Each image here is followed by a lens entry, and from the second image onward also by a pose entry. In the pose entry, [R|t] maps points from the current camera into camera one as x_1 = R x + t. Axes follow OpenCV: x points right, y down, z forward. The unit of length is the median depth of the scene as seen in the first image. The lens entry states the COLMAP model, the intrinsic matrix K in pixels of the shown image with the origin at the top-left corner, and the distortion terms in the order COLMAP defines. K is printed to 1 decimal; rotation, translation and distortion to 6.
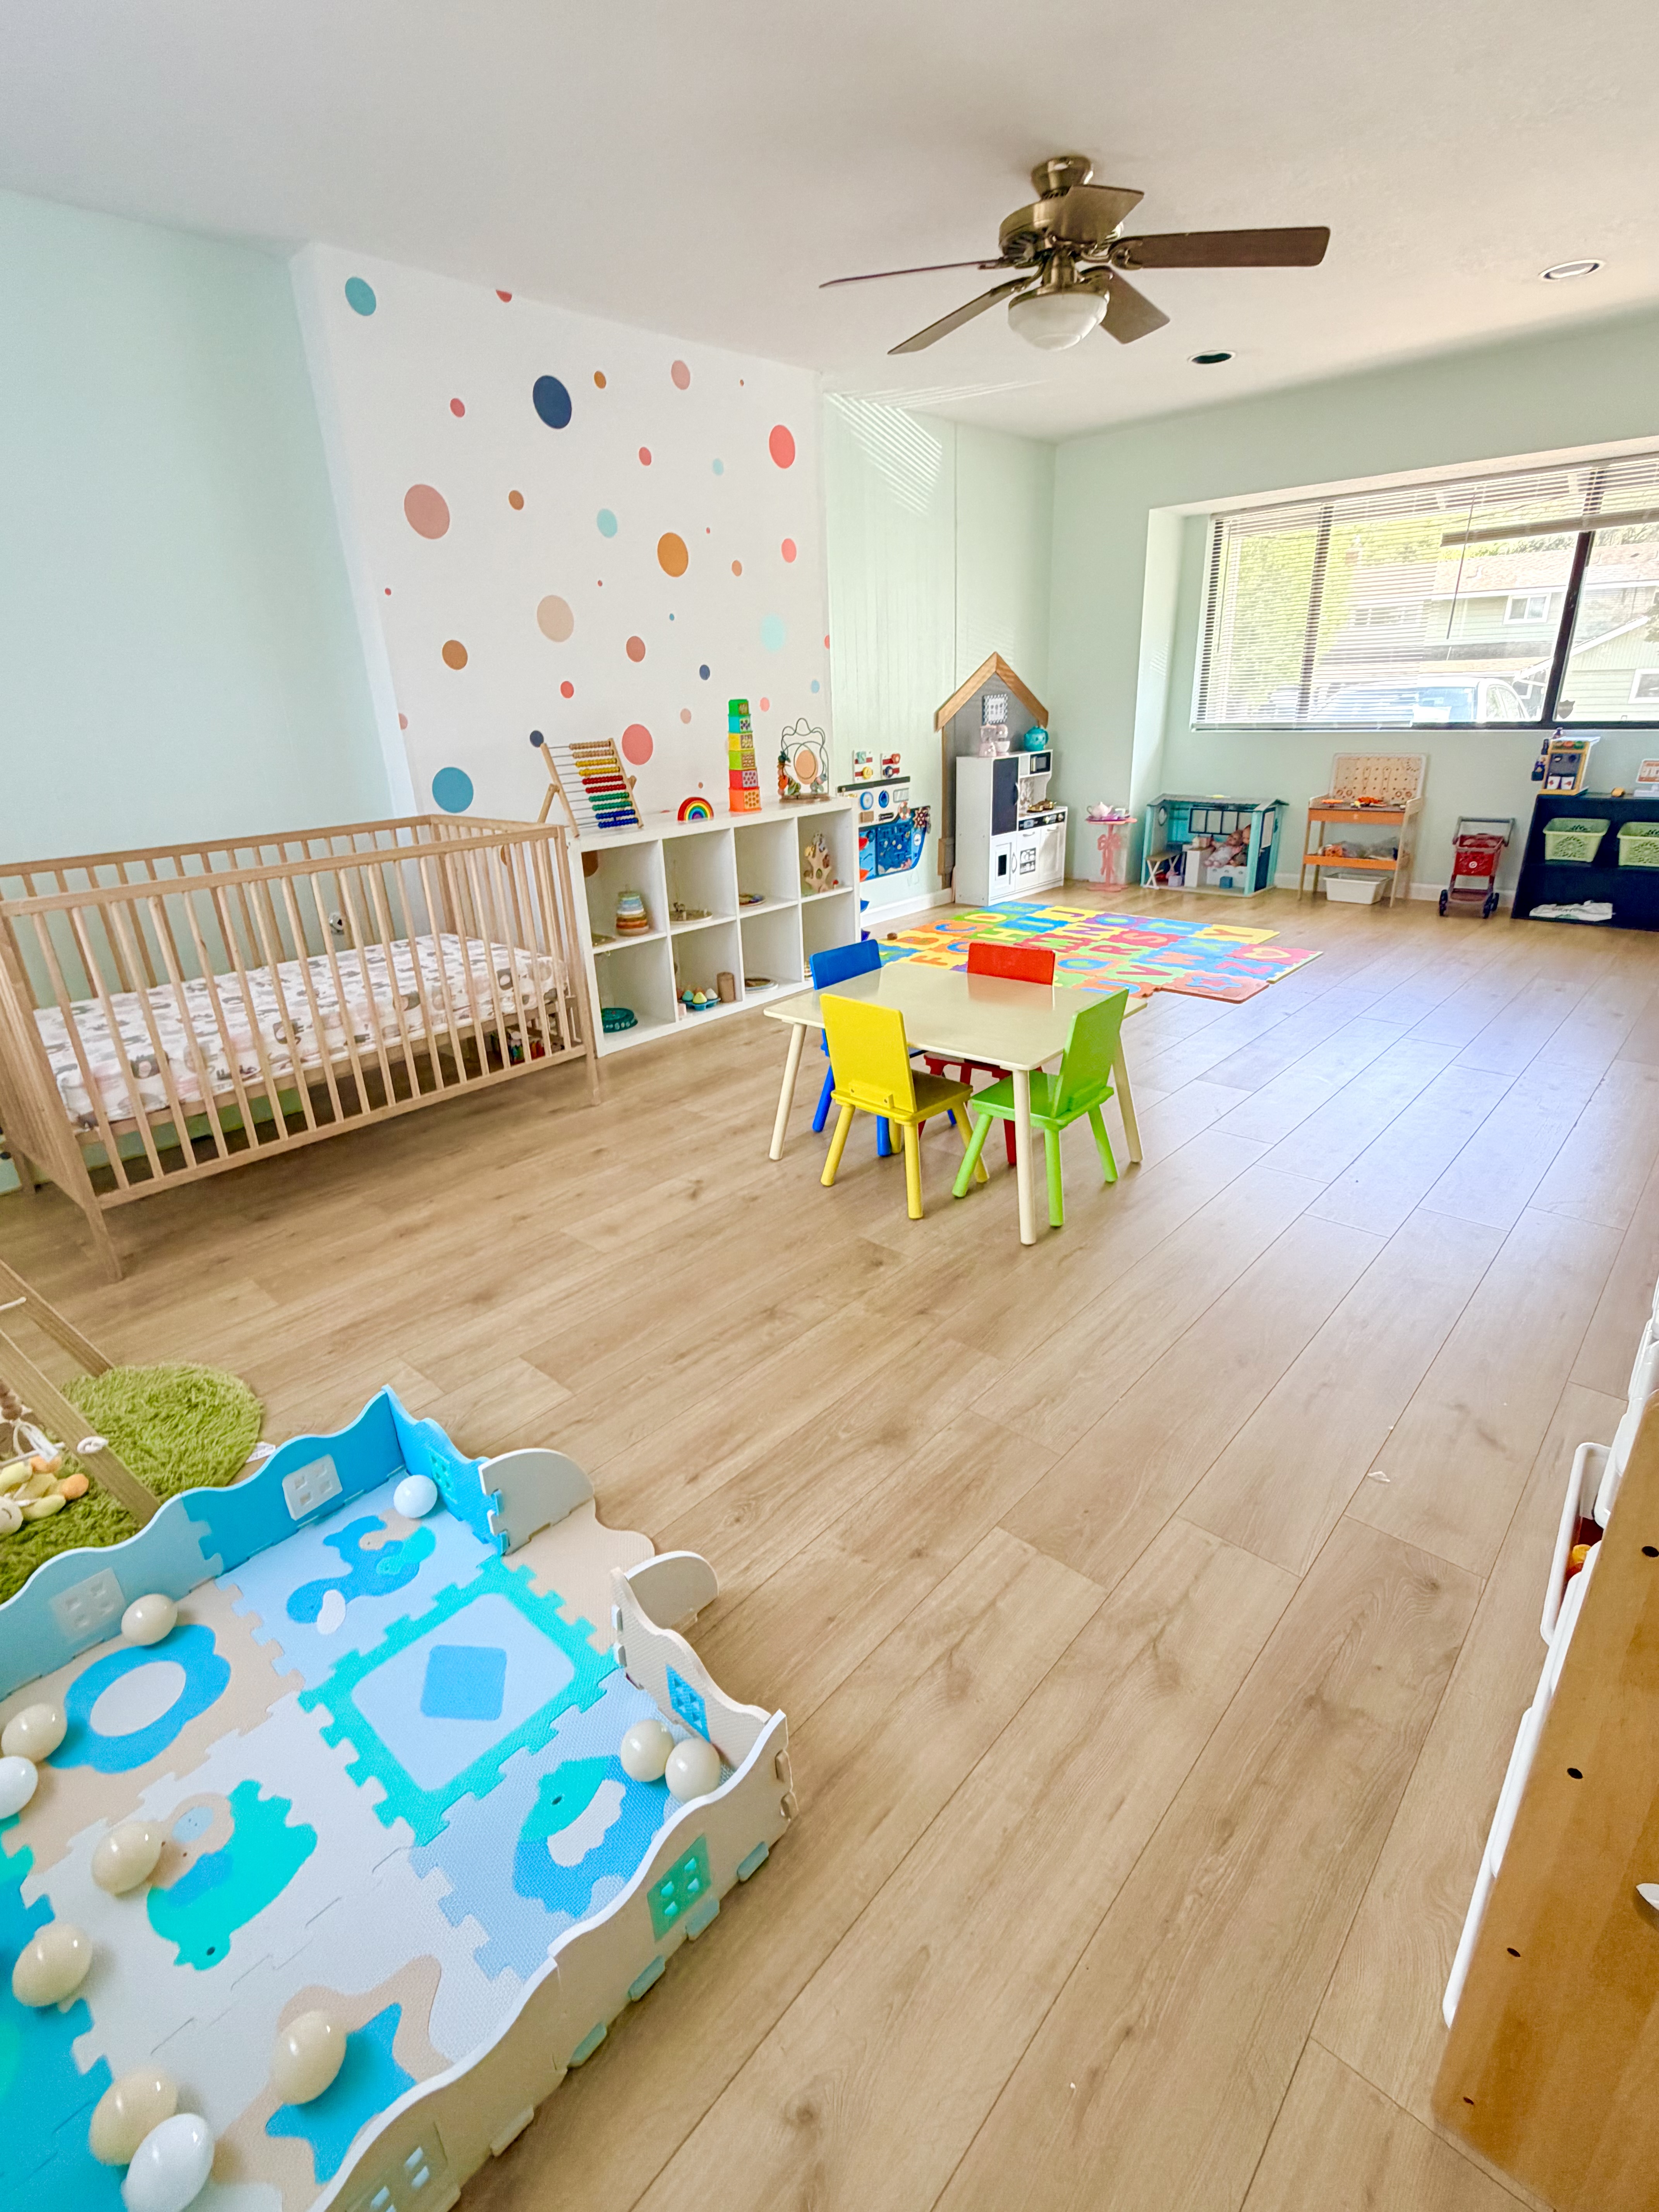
lens RADIAL K [[1027.3, 0, 829.5], [0, 1027.3, 1106.0], [0, 0, 1]] dist [0.004060, 0.000714]
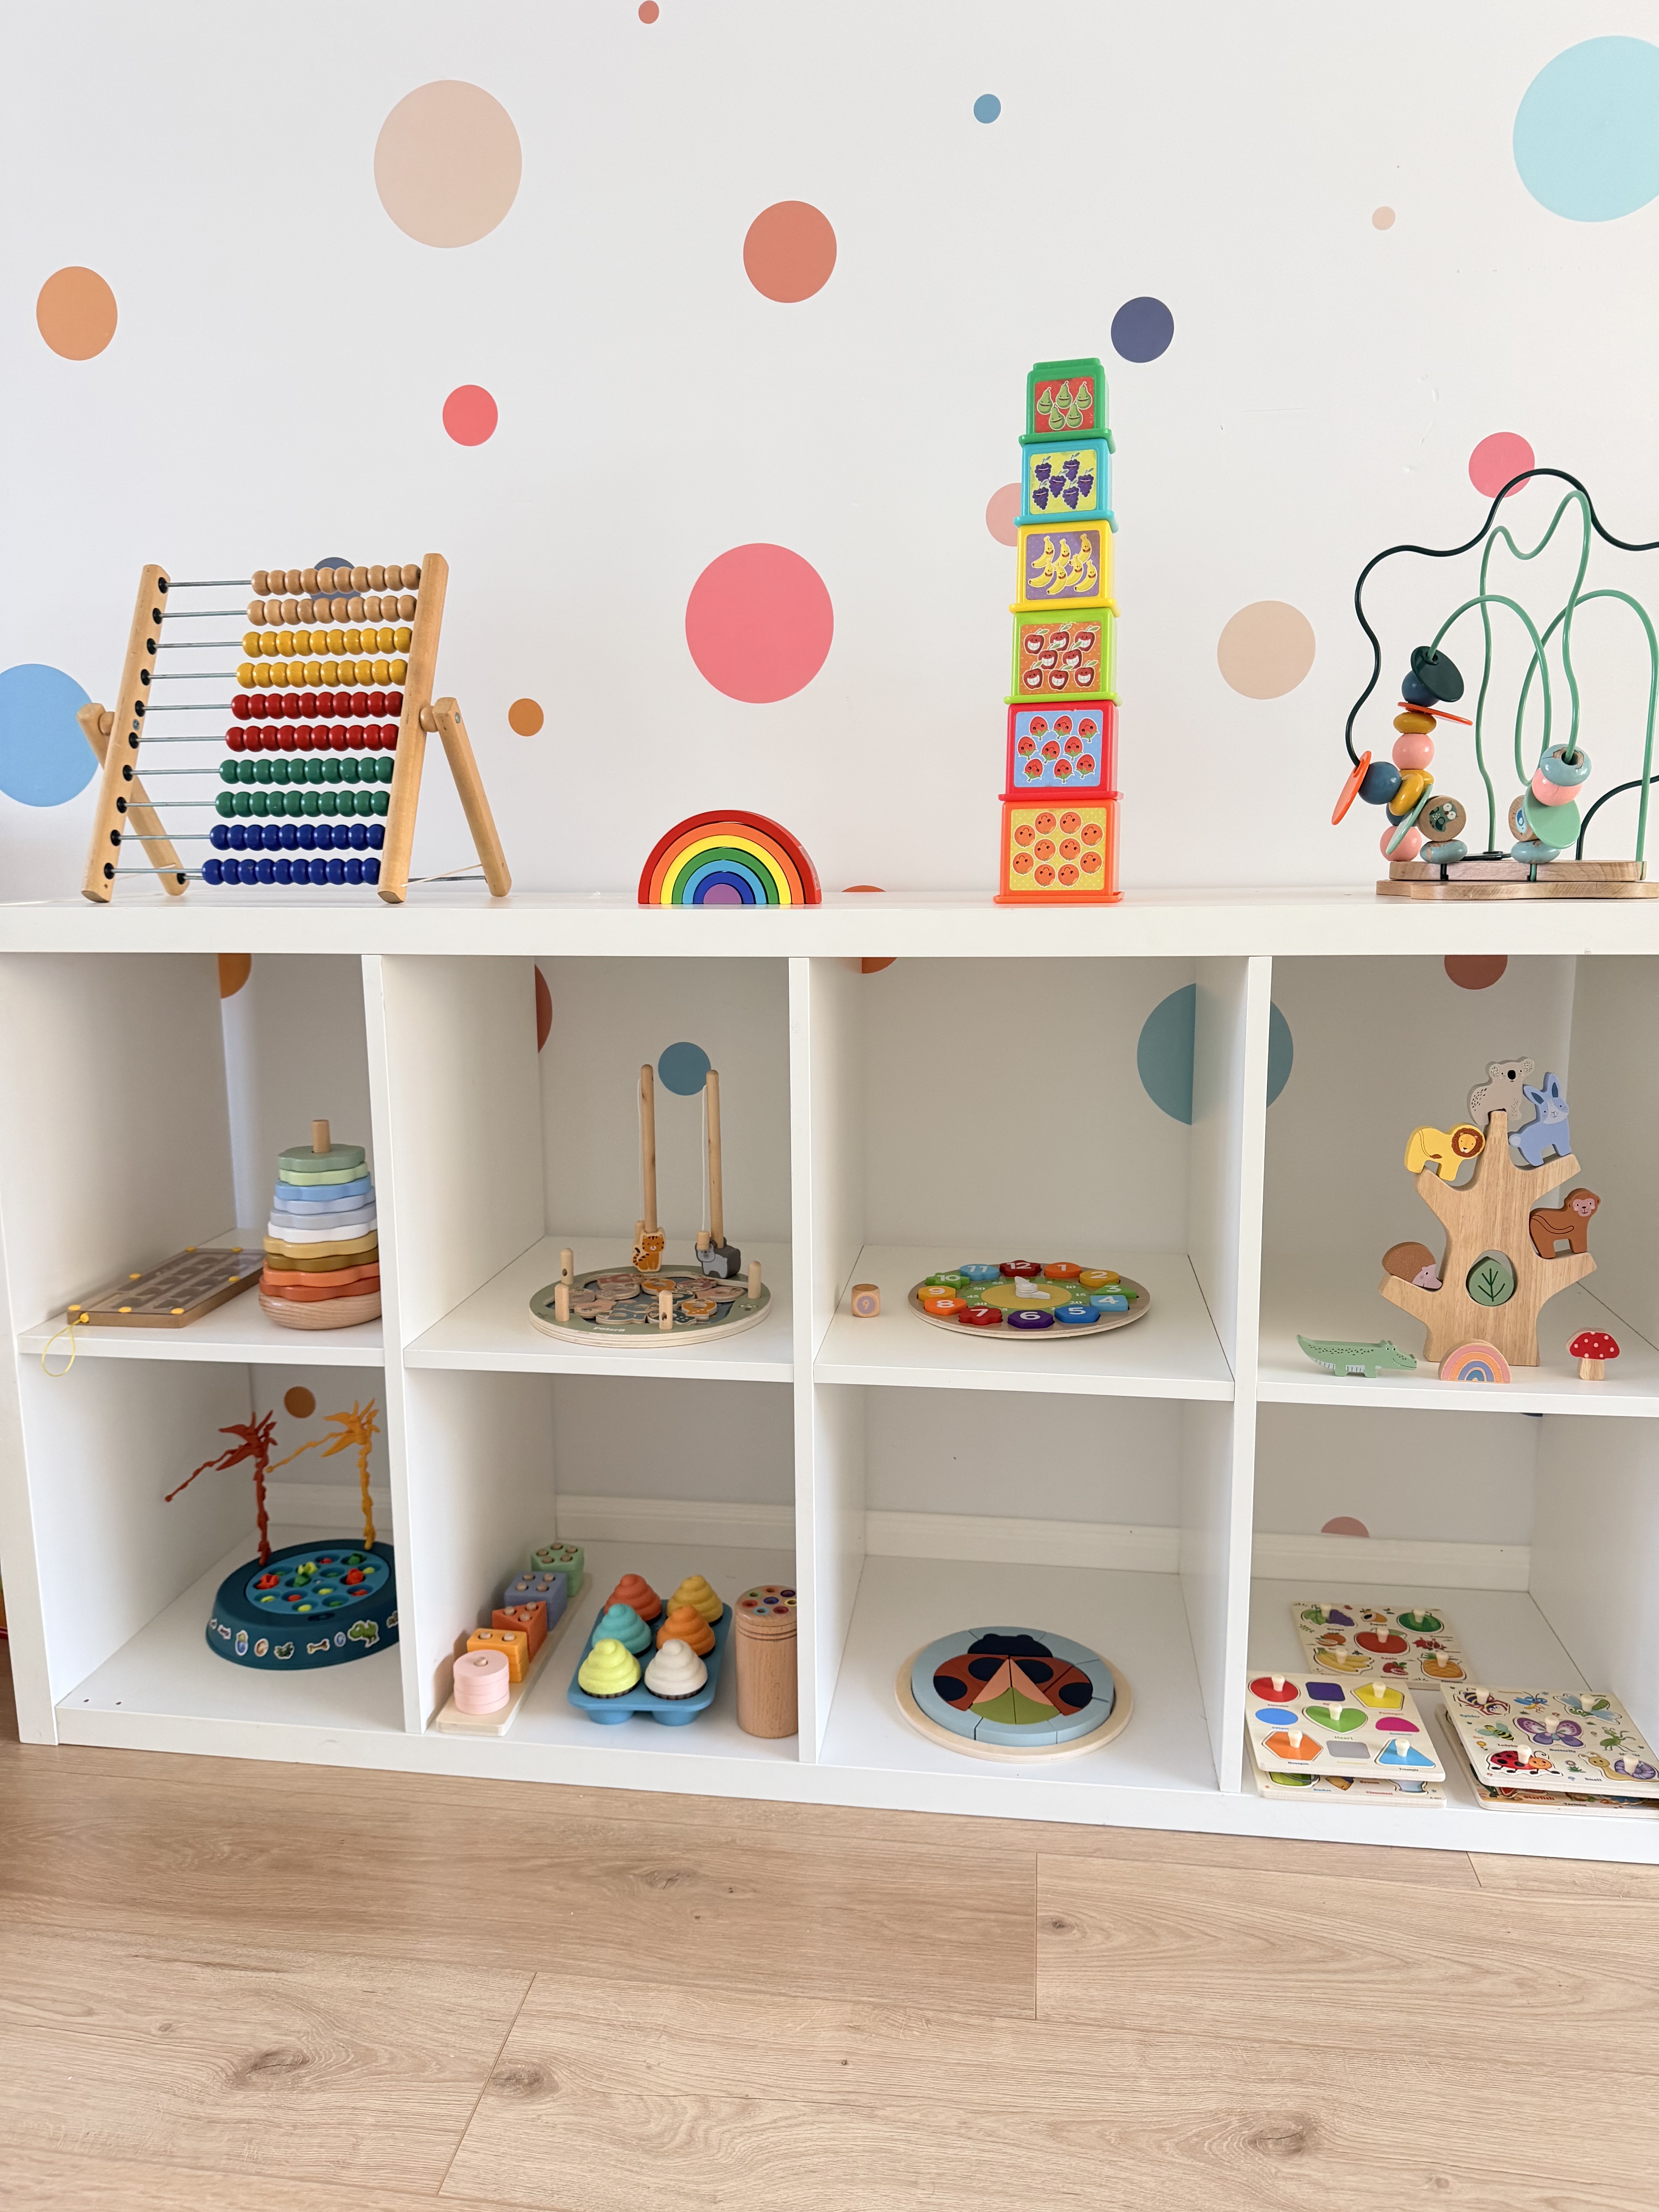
lens RADIAL K [[1541.6, 0, 822.9], [0, 1541.6, 1111.0], [0, 0, 1]] dist [0.193618, -0.368808]
pose [[0.562068, 0.173883, -0.808606, 0.121648], [-0.325650, 0.945208, -0.023104, -0.172951], [0.760284, 0.276309, 0.587896, 0.607435]]
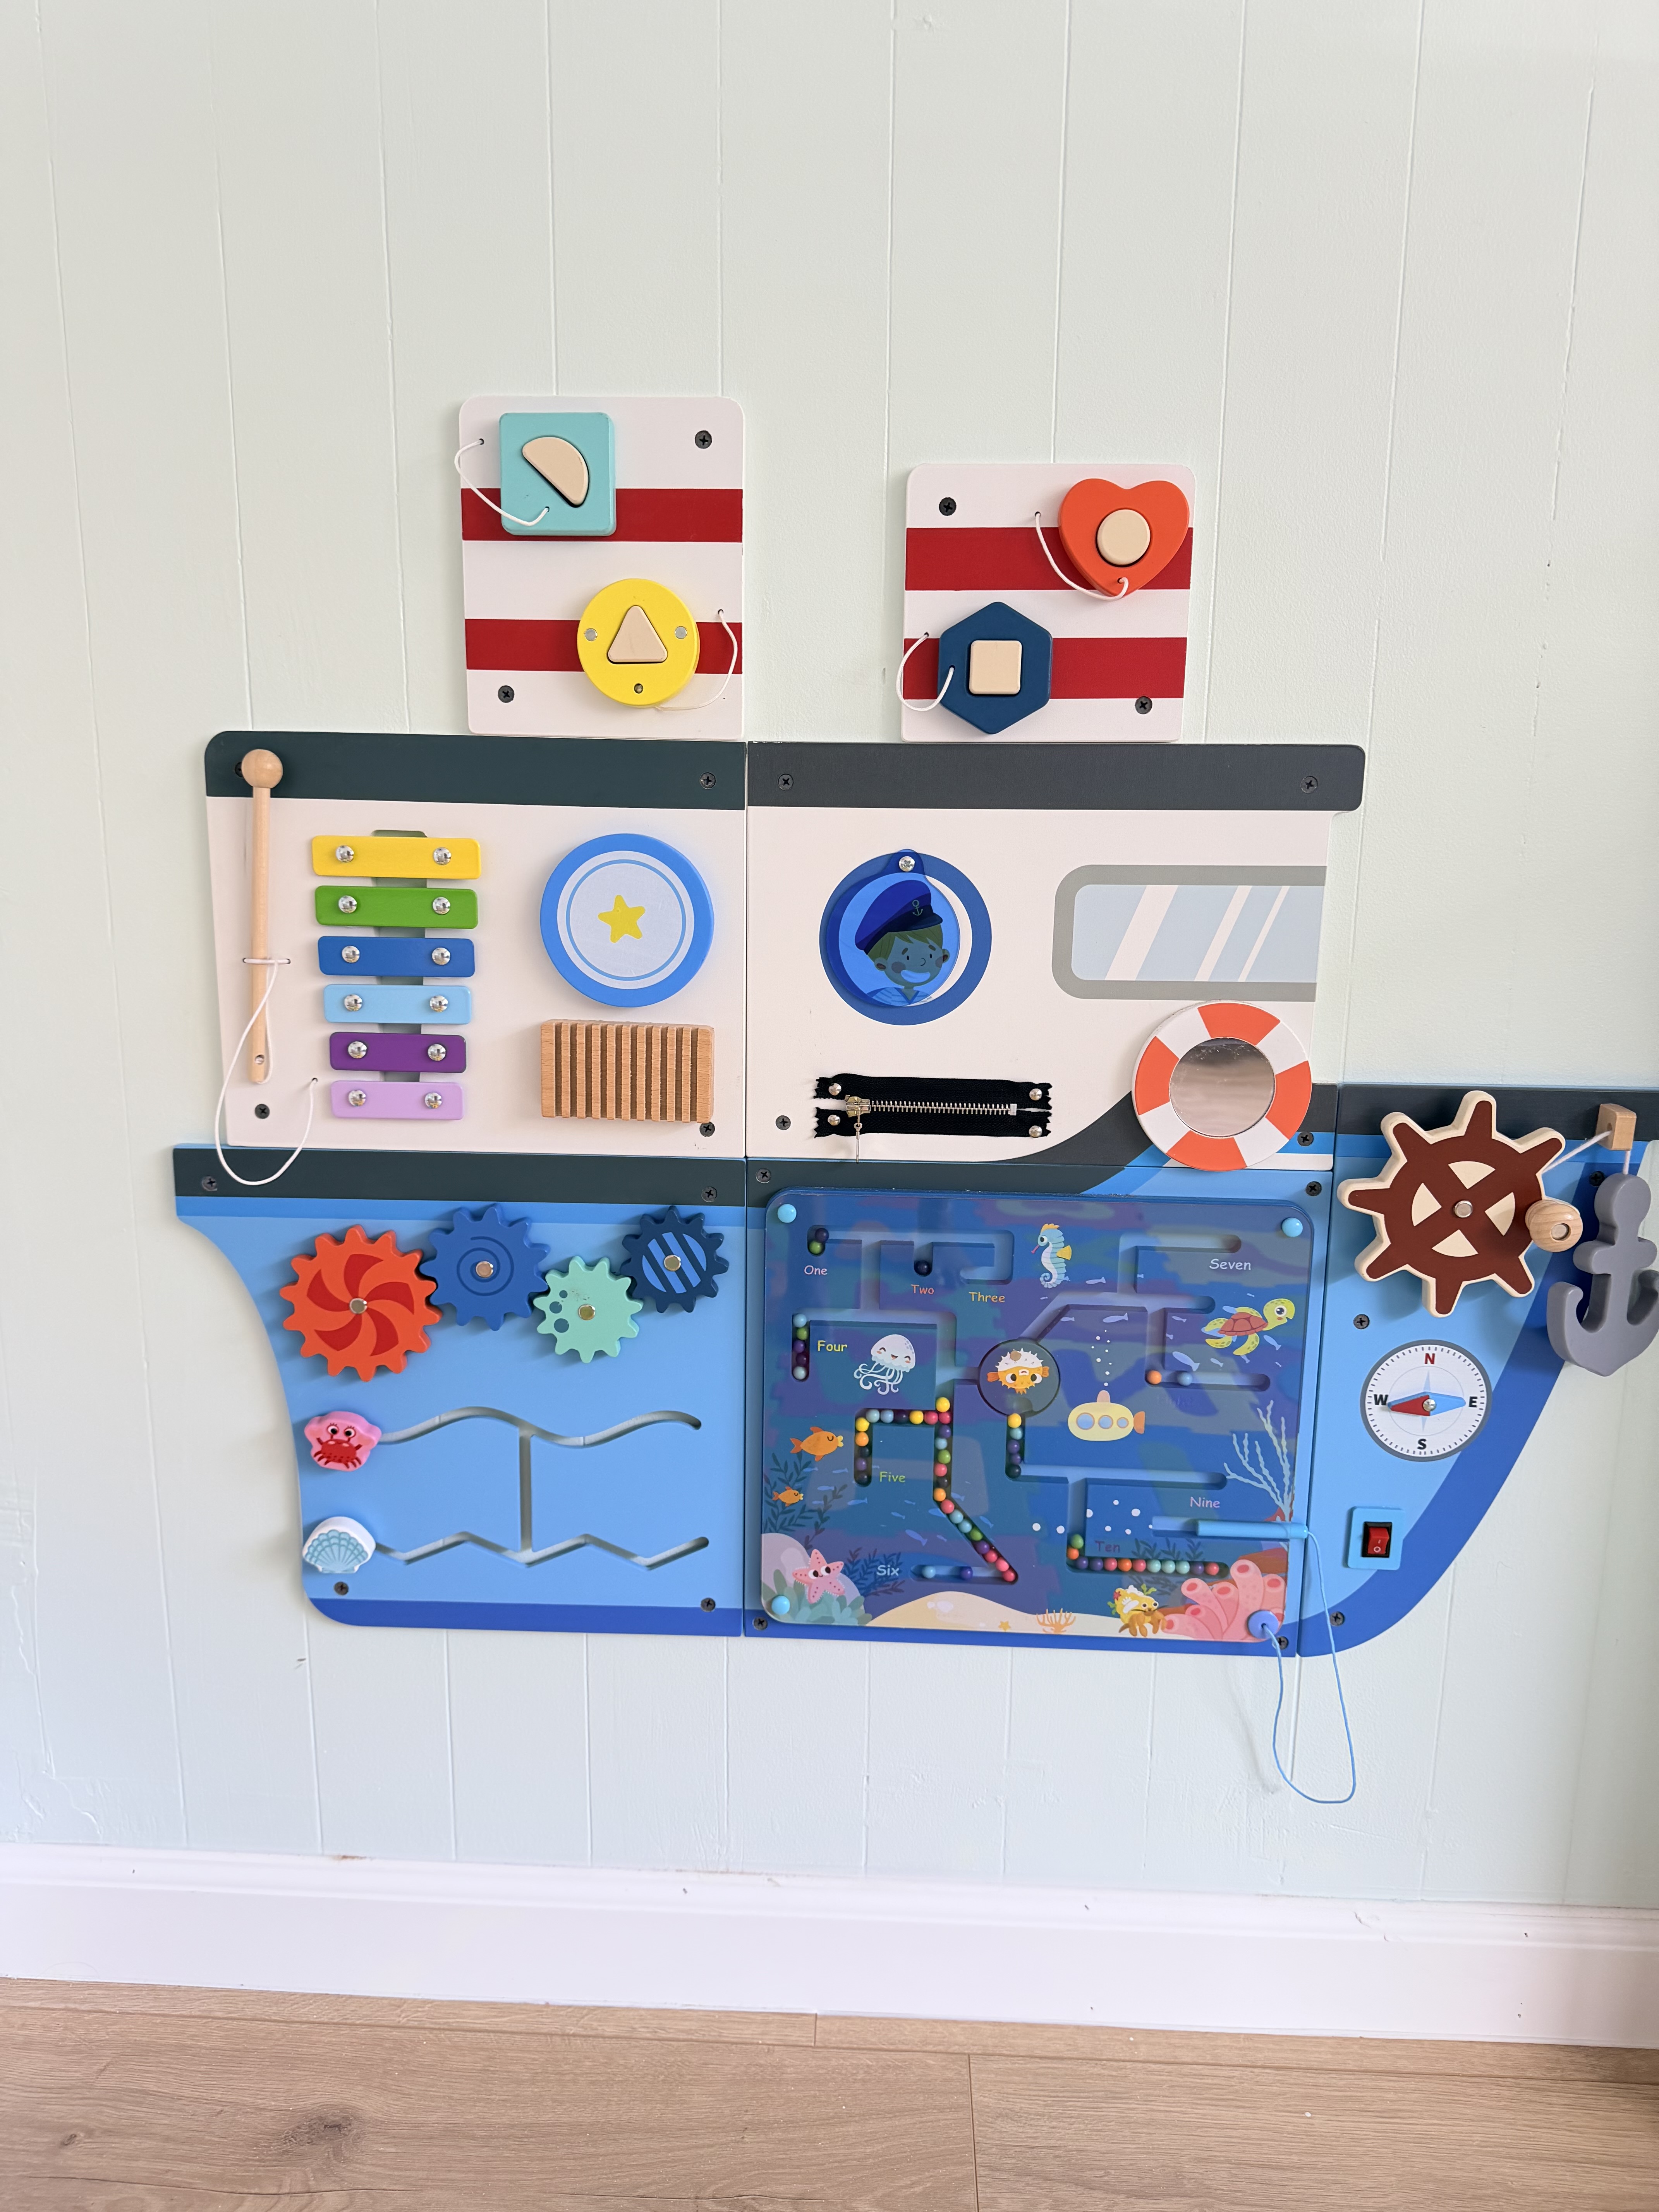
lens RADIAL K [[1548.4, 0, 843.0], [0, 1548.4, 1119.0], [0, 0, 1]] dist [0.068305, -0.099486]
pose [[0.645584, 0.194369, -0.738540, 0.163461], [-0.324862, 0.945104, -0.035241, -0.276298], [0.691148, 0.262675, 0.673288, 0.905074]]
